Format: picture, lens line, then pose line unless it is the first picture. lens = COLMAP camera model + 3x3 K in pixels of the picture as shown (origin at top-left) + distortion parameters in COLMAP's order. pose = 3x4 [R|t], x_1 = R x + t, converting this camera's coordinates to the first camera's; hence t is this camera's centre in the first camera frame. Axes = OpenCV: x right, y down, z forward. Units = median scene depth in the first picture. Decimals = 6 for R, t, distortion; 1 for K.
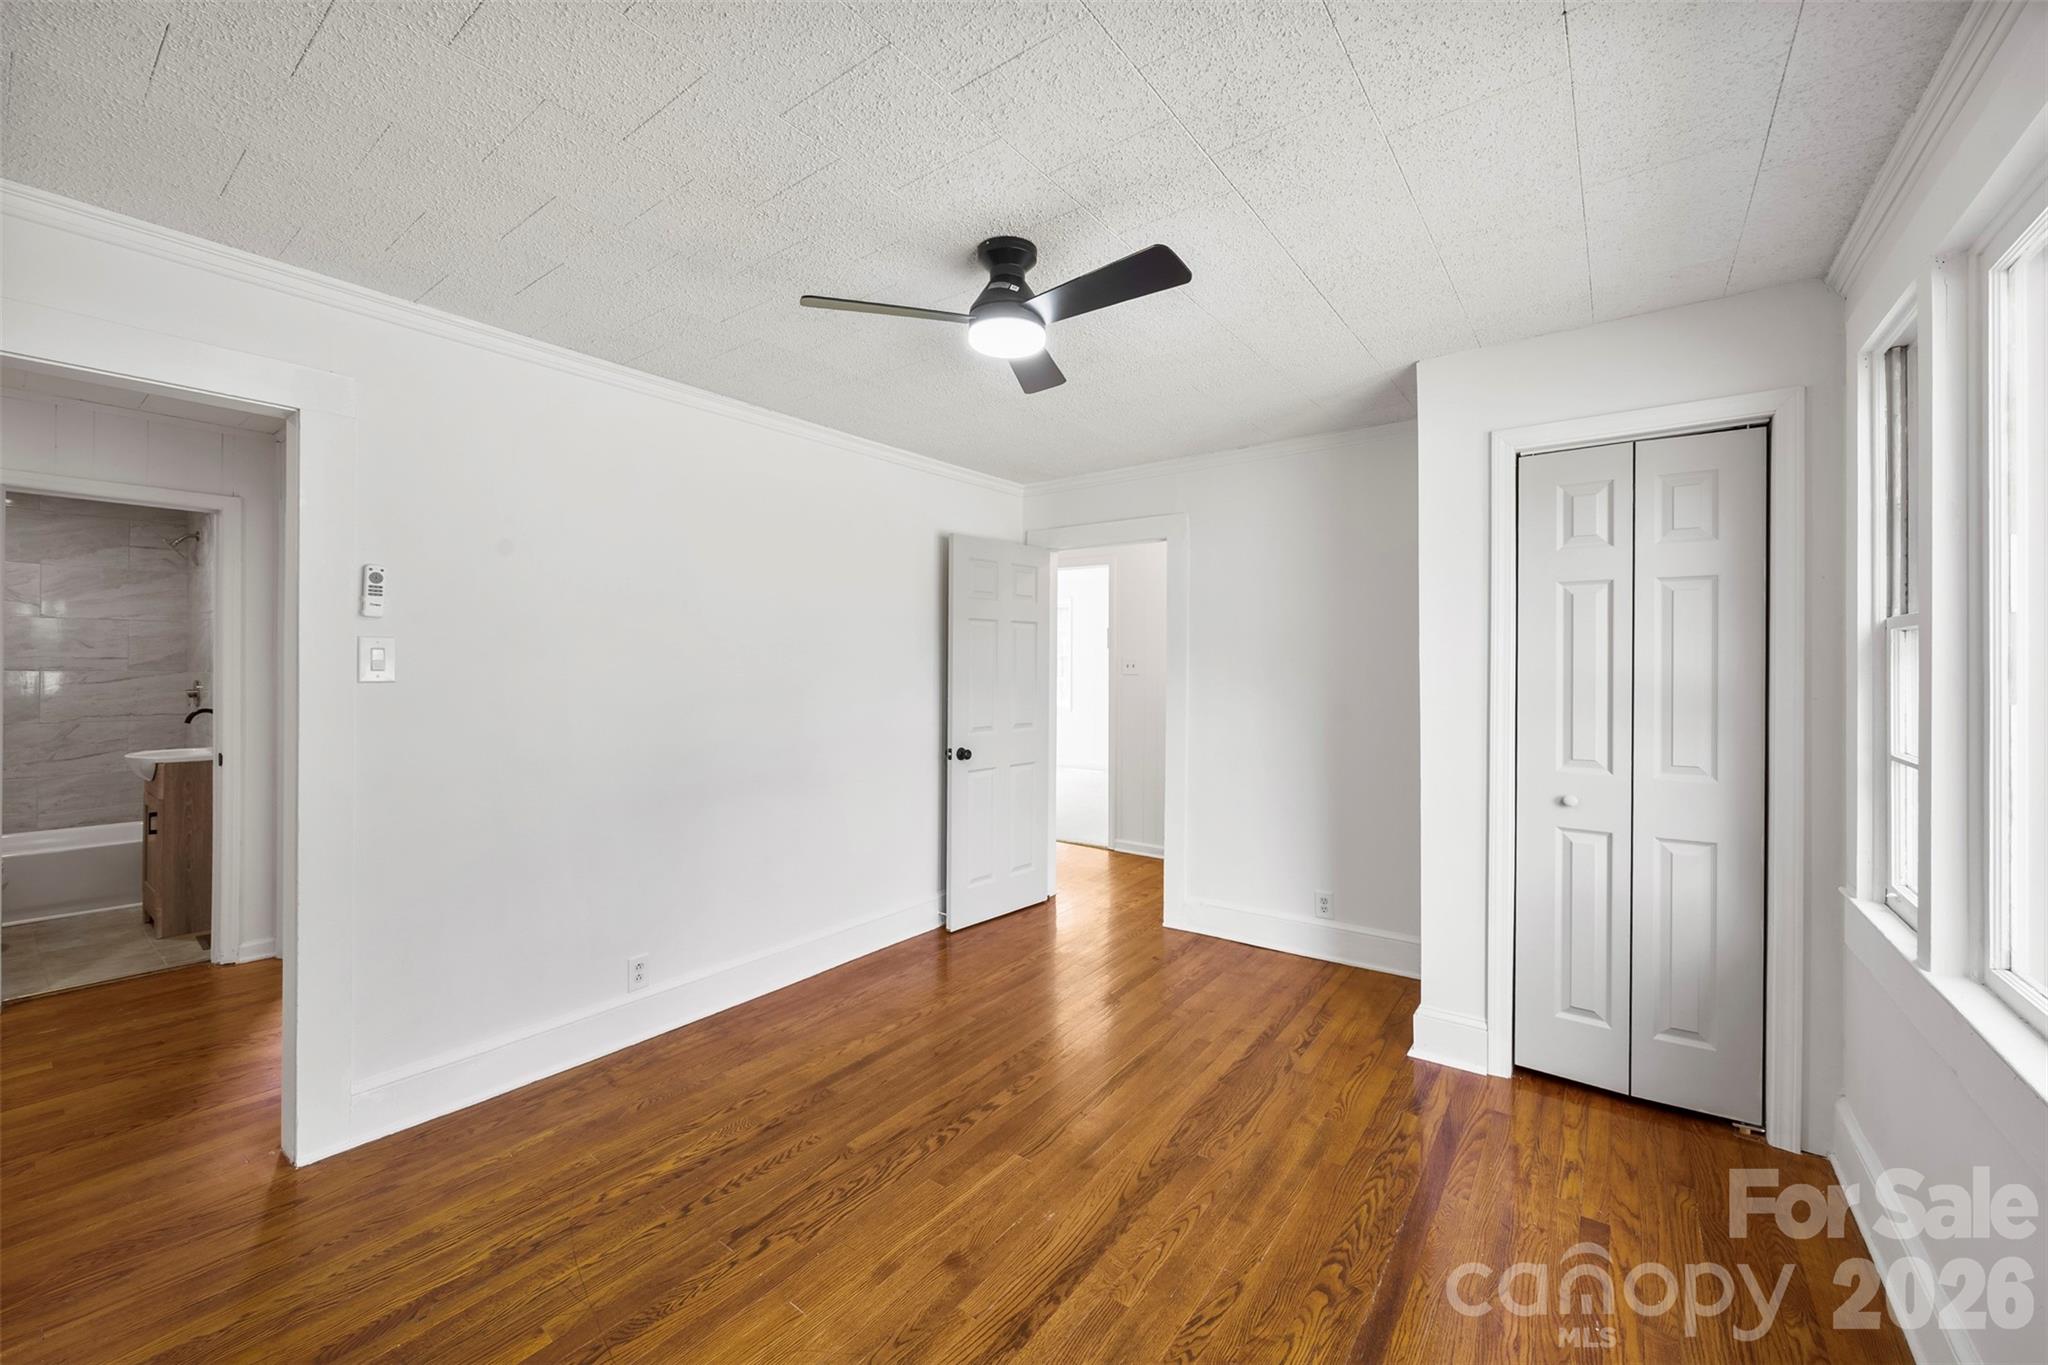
lens RADIAL K [[793.8, 0, 1004.9], [0, 793.8, 671.4], [0, 0, 1]] dist [-0.011204, 0.000258]
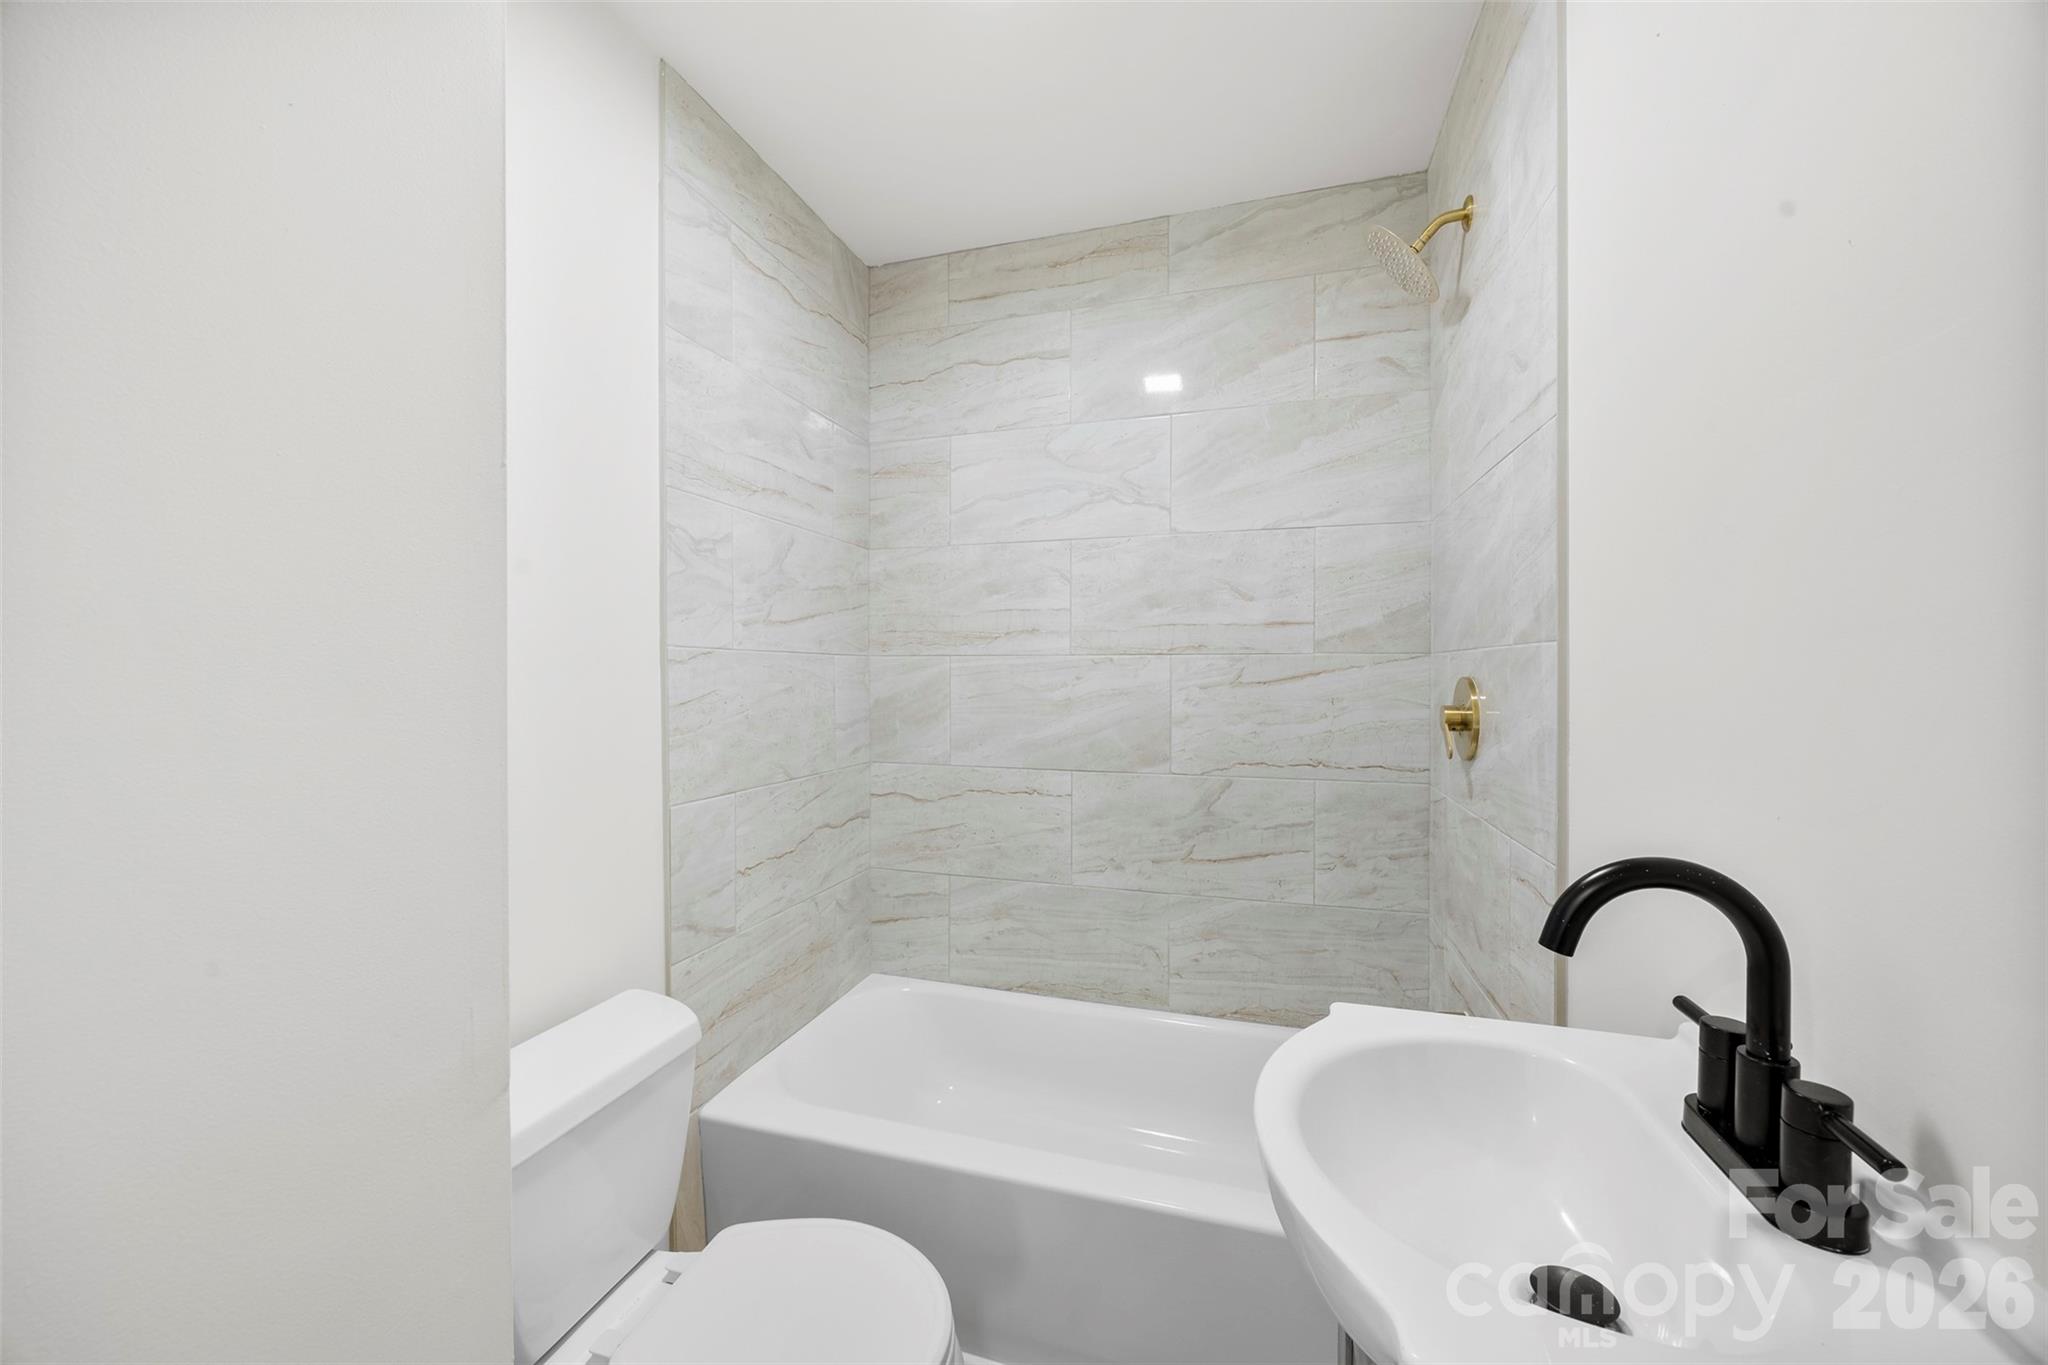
lens RADIAL K [[793.8, 0, 1028.2], [0, 793.8, 679.0], [0, 0, 1]] dist [-0.011204, 0.000258]
pose [[0.350224, -0.001250, -0.936665, -0.815889], [0.006734, 0.999977, 0.001184, 0.010655], [0.936642, -0.006722, 0.350224, 0.742970]]
